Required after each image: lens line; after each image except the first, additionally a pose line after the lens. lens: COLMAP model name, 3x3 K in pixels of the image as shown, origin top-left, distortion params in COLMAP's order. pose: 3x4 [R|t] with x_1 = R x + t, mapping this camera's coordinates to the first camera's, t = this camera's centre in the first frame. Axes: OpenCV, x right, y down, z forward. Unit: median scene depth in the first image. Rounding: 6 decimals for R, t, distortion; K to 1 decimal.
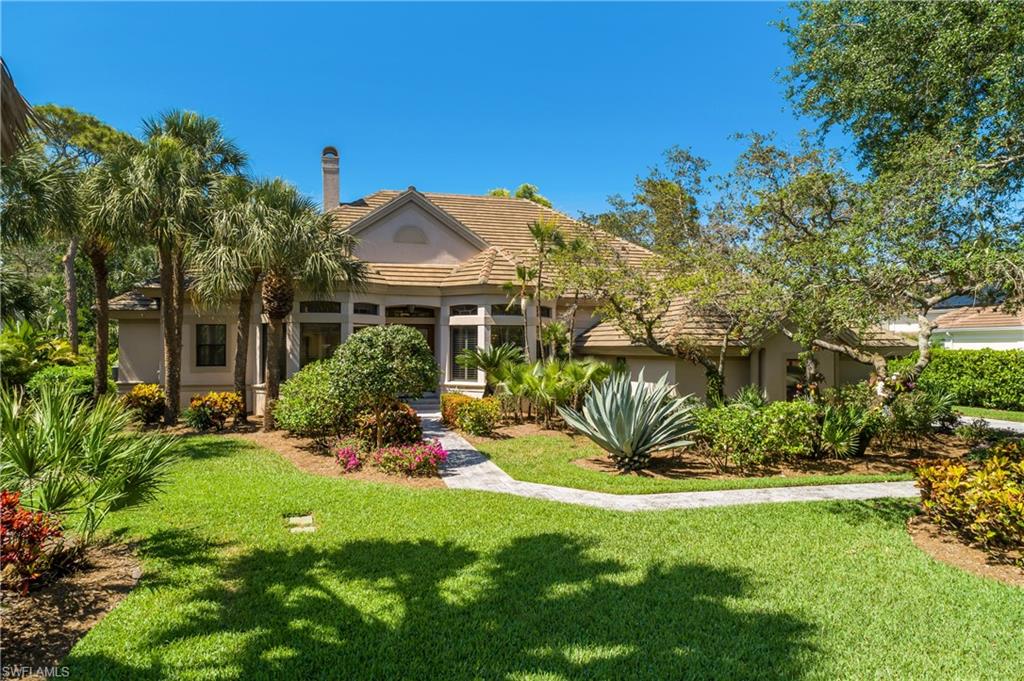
lens RADIAL K [[684.2, 0, 514.0], [0, 684.2, 346.1], [0, 0, 1]] dist [-0.000619, 0.002520]
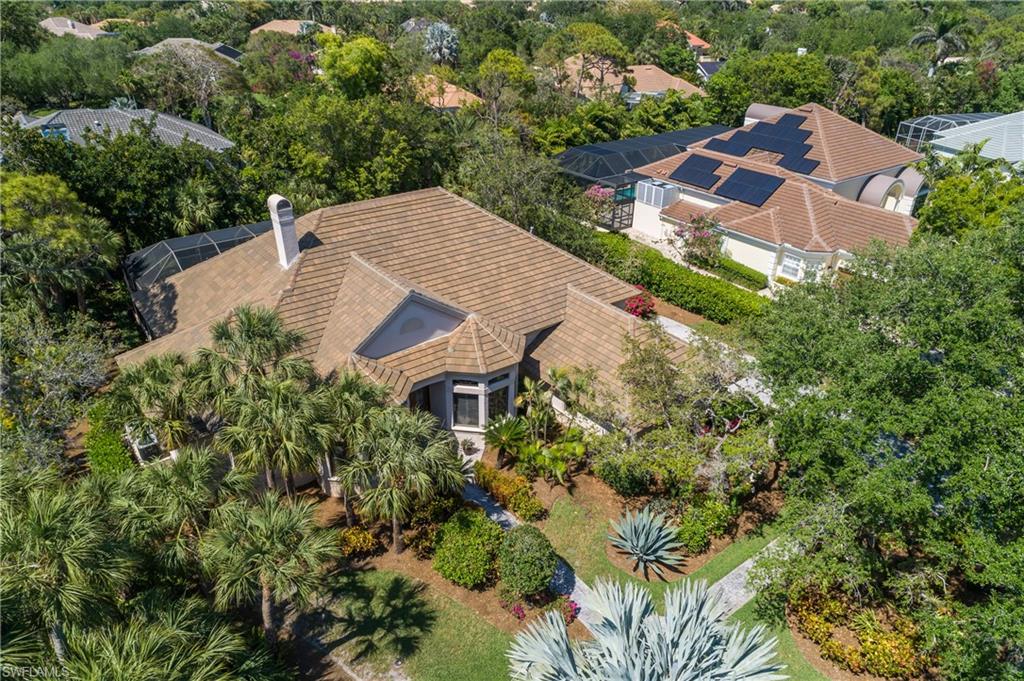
lens RADIAL K [[684.2, 0, 514.0], [0, 684.2, 346.1], [0, 0, 1]] dist [-0.000619, 0.002520]
pose [[0.923993, -0.172732, 0.341176, -0.664980], [-0.001811, 0.890187, 0.455593, -1.120909], [-0.382406, -0.421582, 0.822213, -0.129488]]
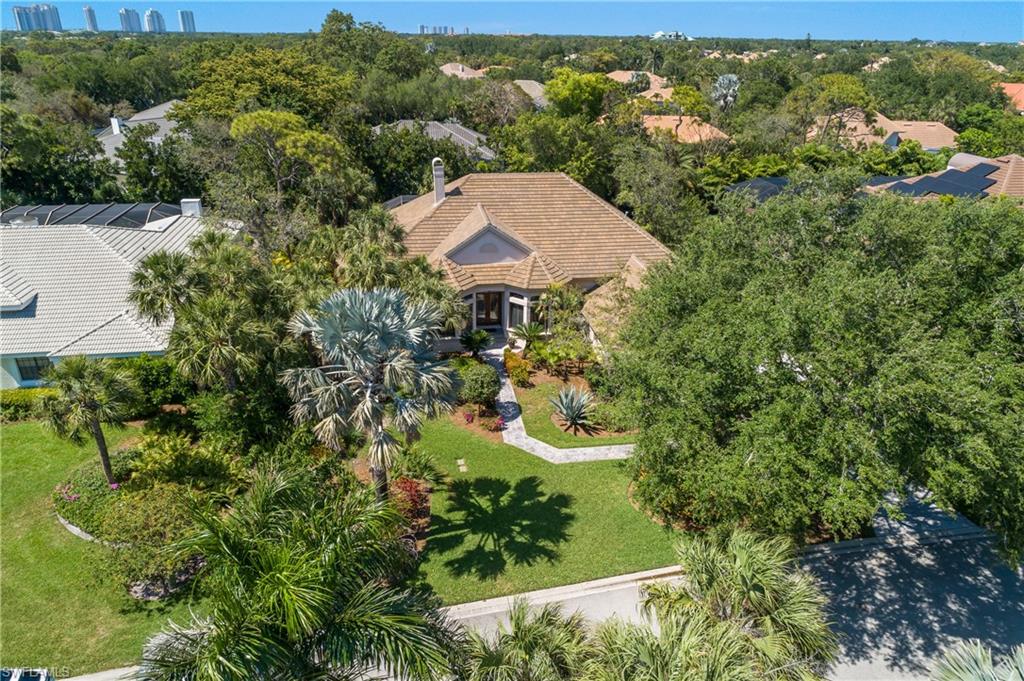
lens RADIAL K [[684.2, 0, 514.0], [0, 684.2, 346.1], [0, 0, 1]] dist [-0.000619, 0.002520]
pose [[0.994683, 0.059678, -0.083936, 0.133885], [-0.021515, 0.917426, 0.397324, -1.053524], [0.100716, -0.393405, 0.913832, -1.203438]]
